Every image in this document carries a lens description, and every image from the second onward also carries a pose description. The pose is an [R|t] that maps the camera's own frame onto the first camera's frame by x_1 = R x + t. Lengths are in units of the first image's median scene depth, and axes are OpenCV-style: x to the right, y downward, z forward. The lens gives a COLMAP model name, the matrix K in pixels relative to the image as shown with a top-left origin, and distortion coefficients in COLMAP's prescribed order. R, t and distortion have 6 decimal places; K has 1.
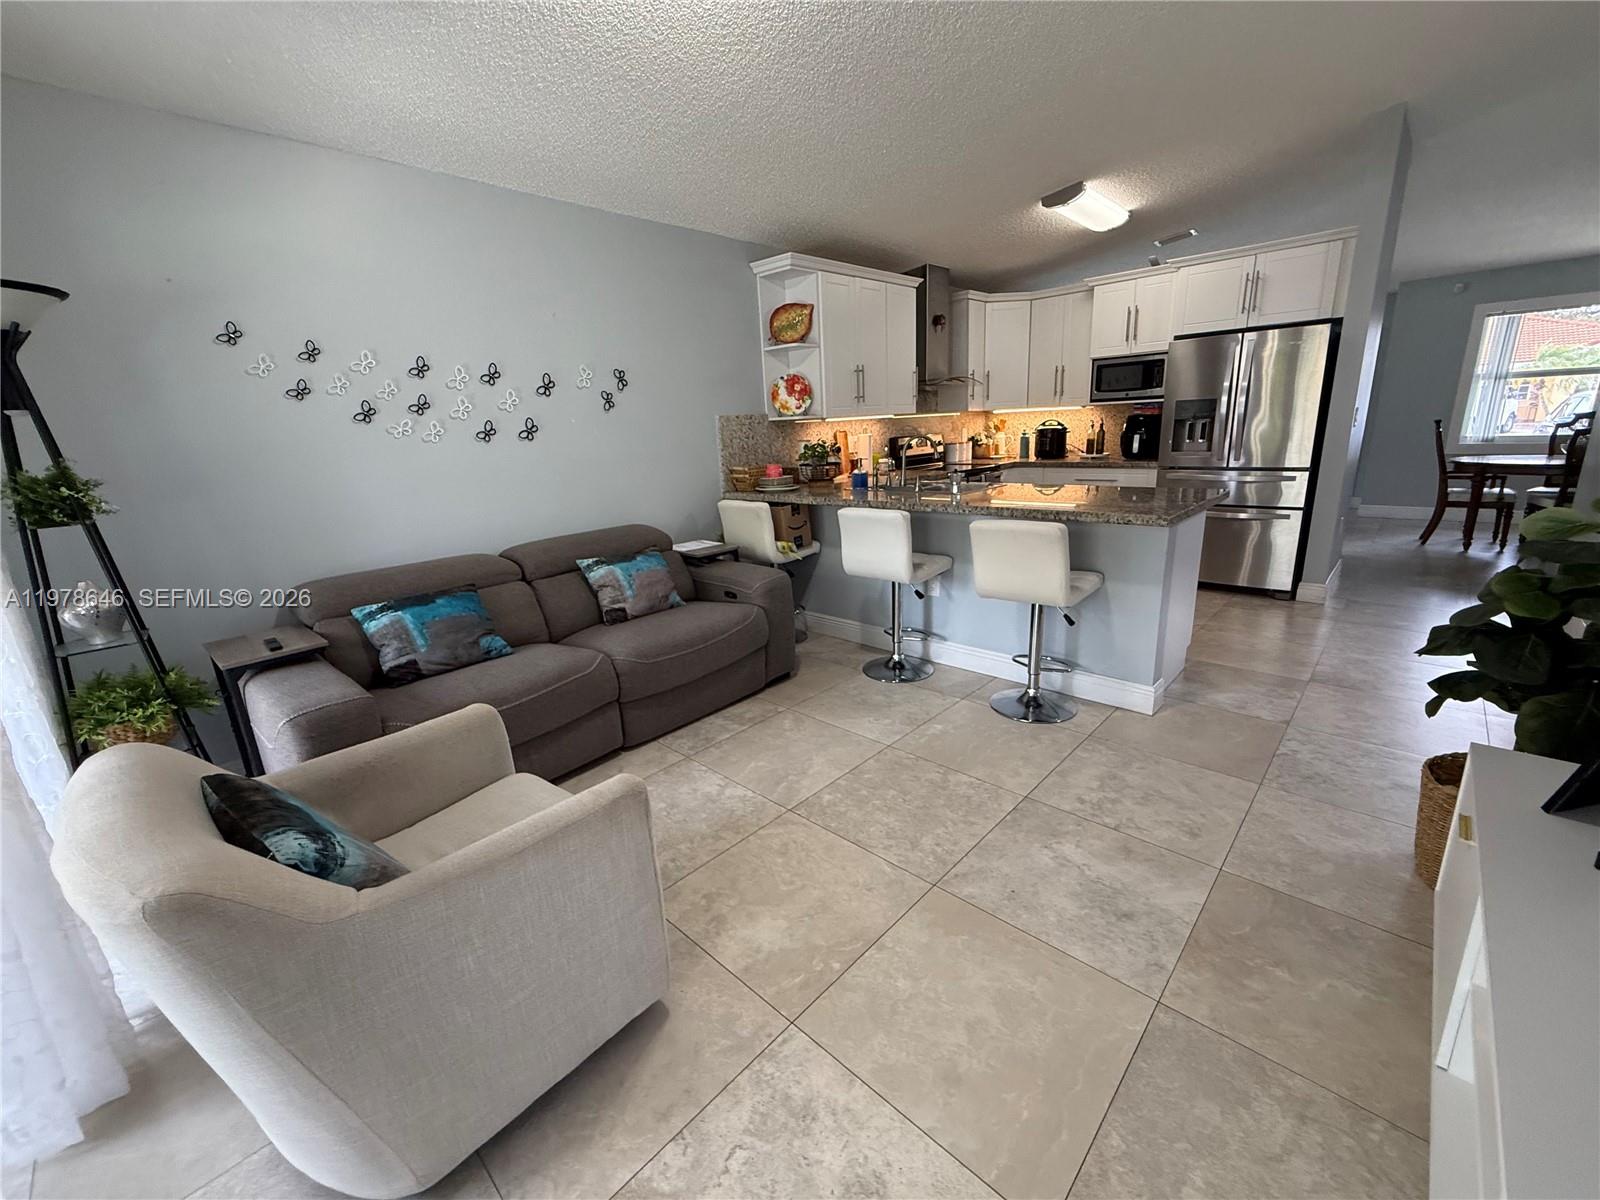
lens RADIAL K [[650.1, 0, 798.4], [0, 650.1, 600.9], [0, 0, 1]] dist [-0.000479, 0.000716]
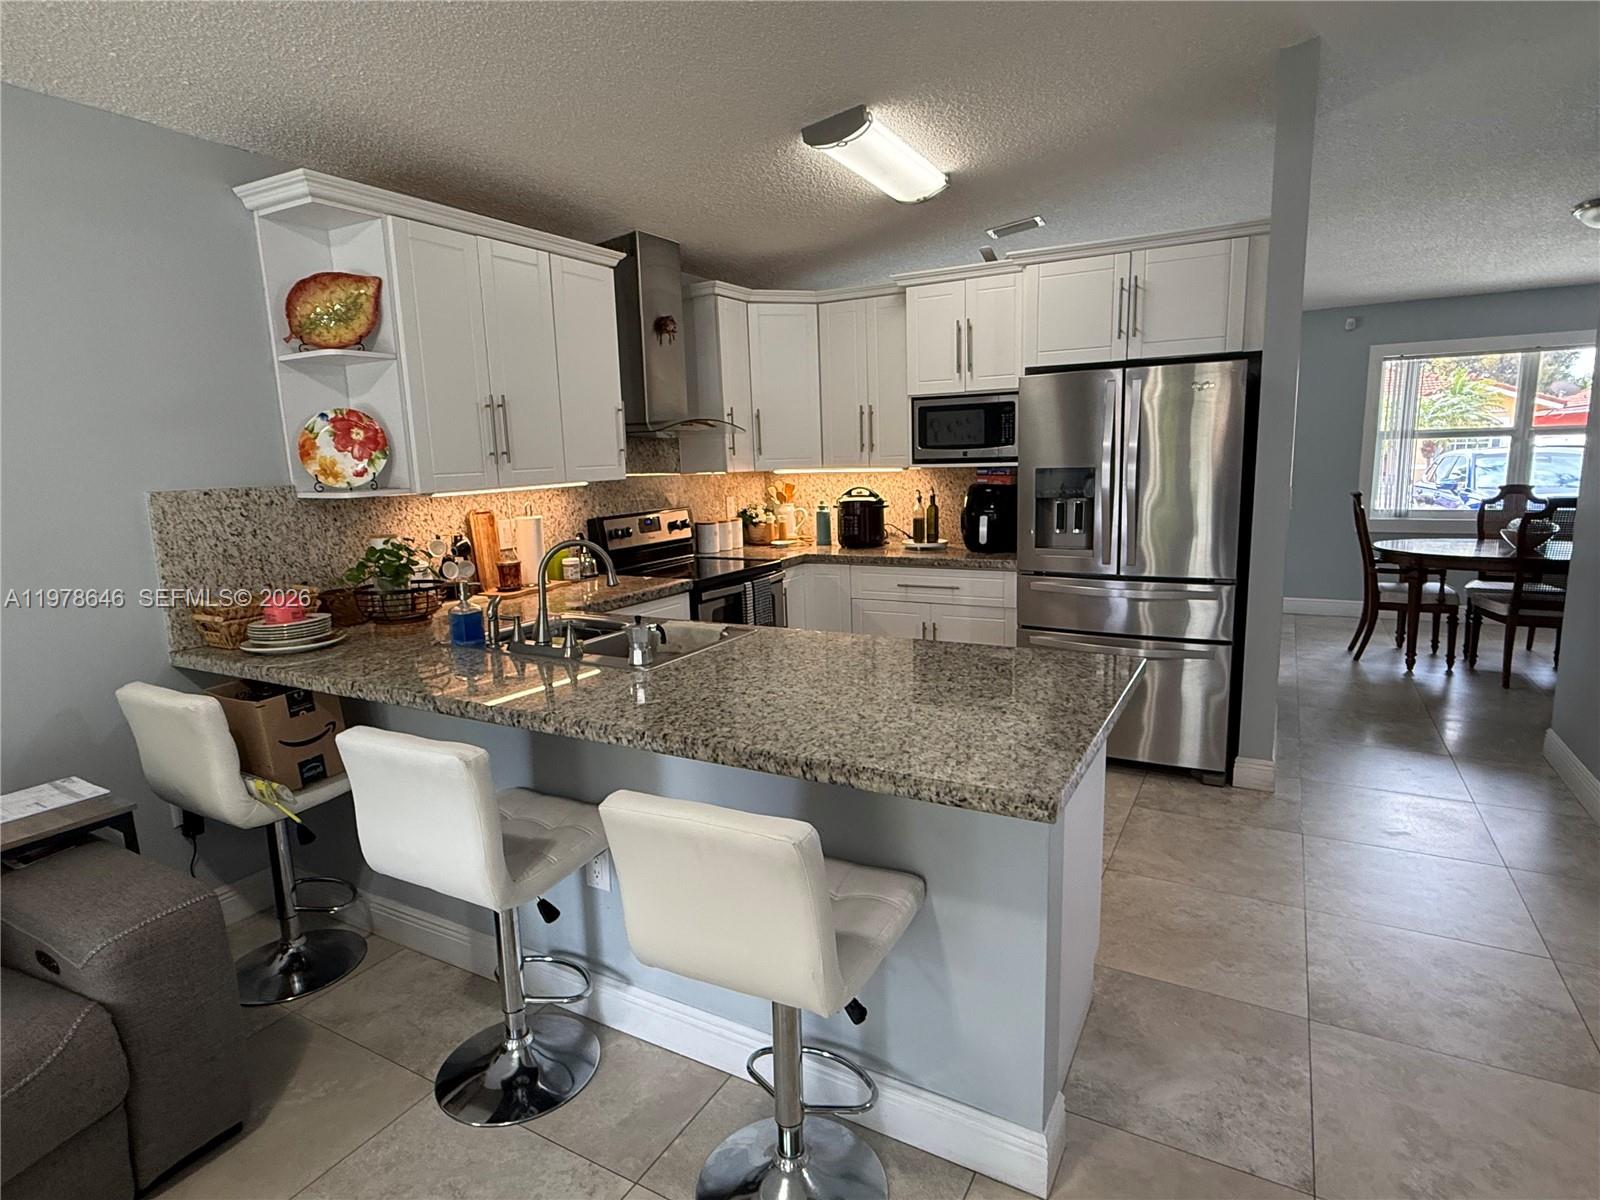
lens RADIAL K [[845.2, 0, 803.3], [0, 845.2, 597.6], [0, 0, 1]] dist [0.005081, 0.000706]
pose [[0.969075, -0.023825, 0.245615, 0.153138], [0.048921, 0.994122, -0.096584, -0.110853], [-0.241870, 0.105612, 0.964544, 0.268293]]
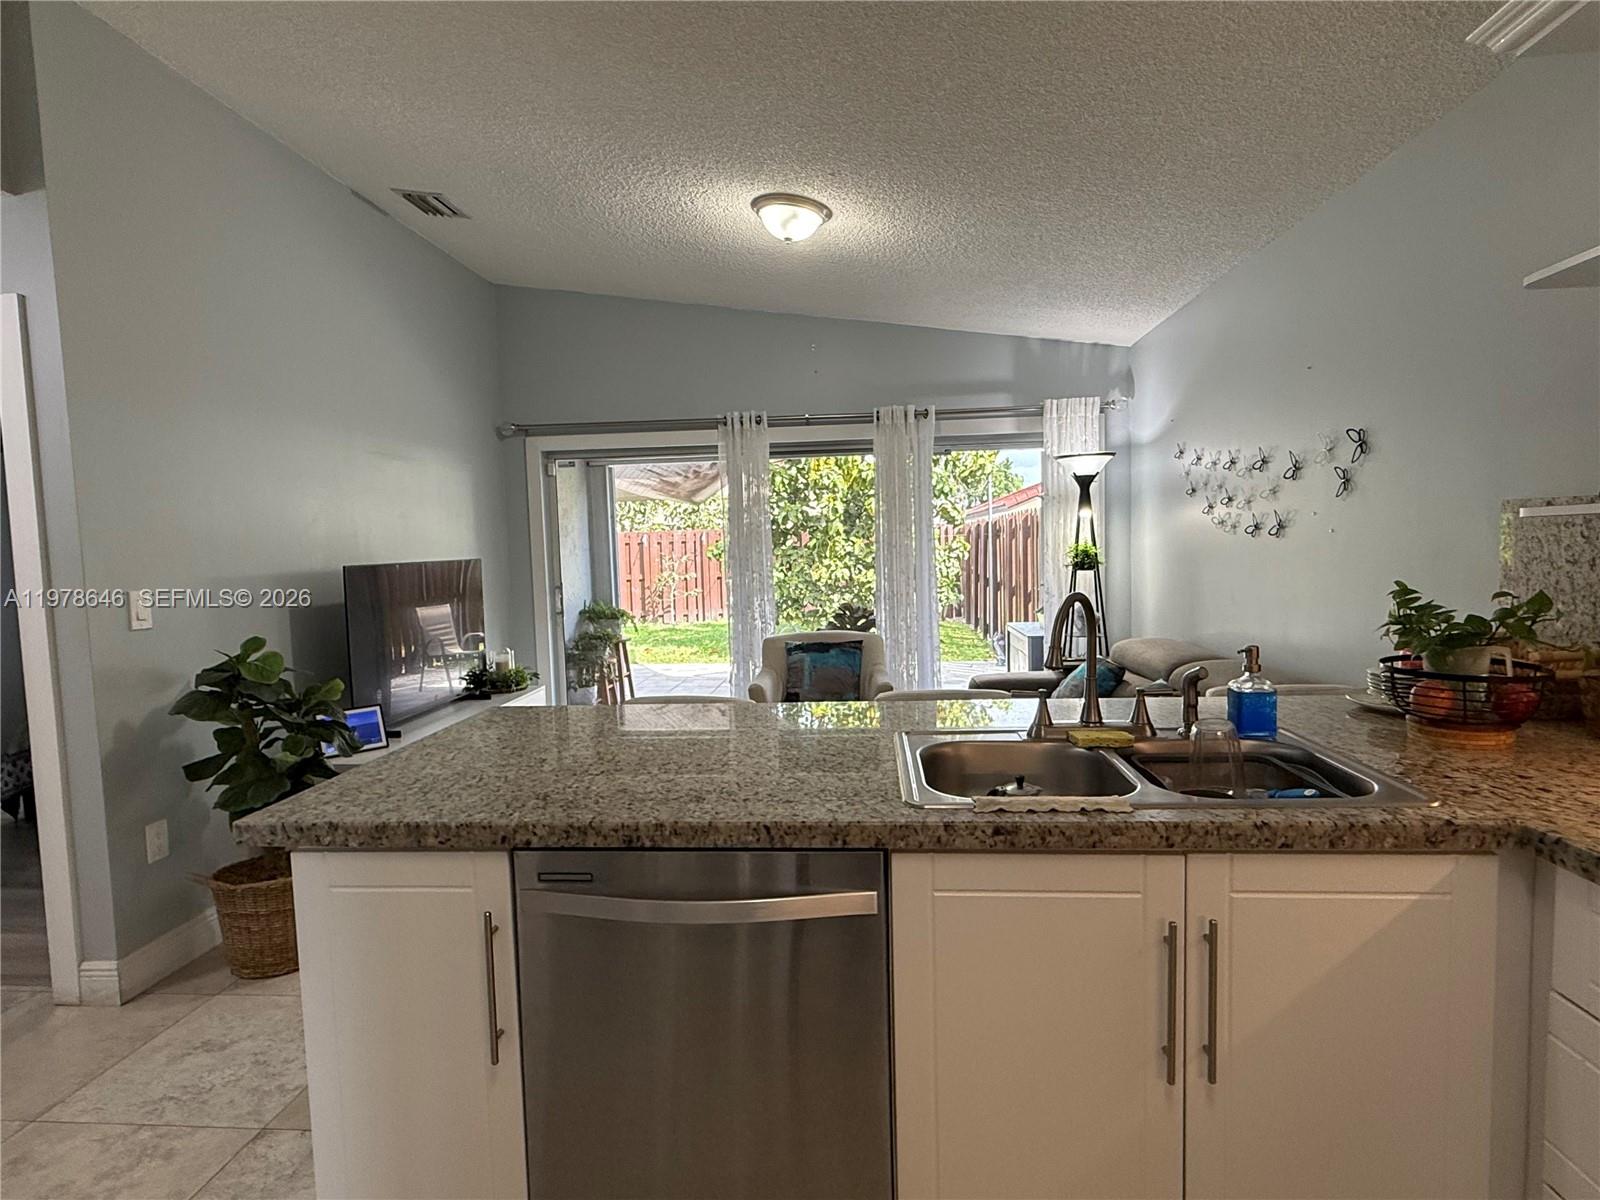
lens RADIAL K [[871.6, 0, 800.2], [0, 871.6, 602.8], [0, 0, 1]] dist [-0.000883, -0.000280]
pose [[-0.780378, 0.117349, -0.614199, 0.474599], [-0.095825, 0.948188, 0.302913, -0.304282], [0.617923, 0.295243, -0.728700, 1.009627]]
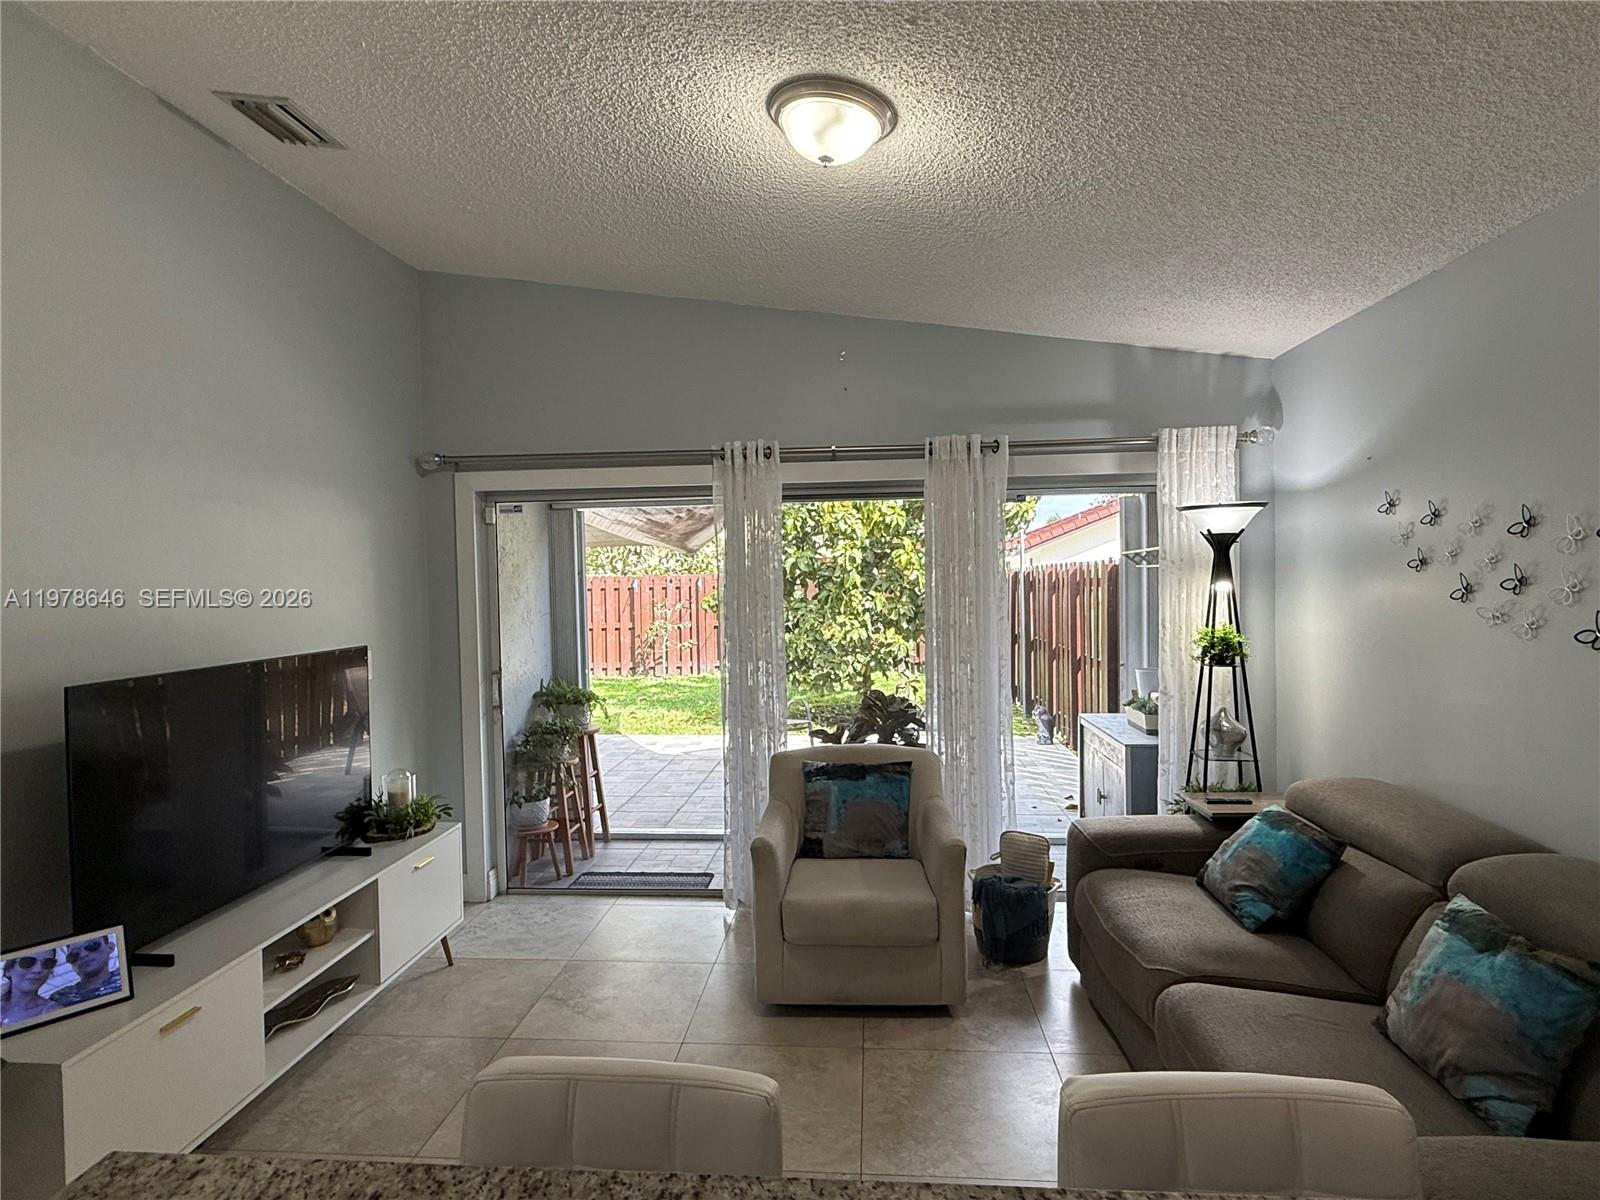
lens RADIAL K [[871.6, 0, 797.4], [0, 871.6, 600.7], [0, 0, 1]] dist [-0.000883, -0.000280]
pose [[-0.782963, 0.082152, -0.616620, 0.412938], [-0.105531, 0.959332, 0.261811, -0.291178], [0.613052, 0.270060, -0.742452, 0.921175]]
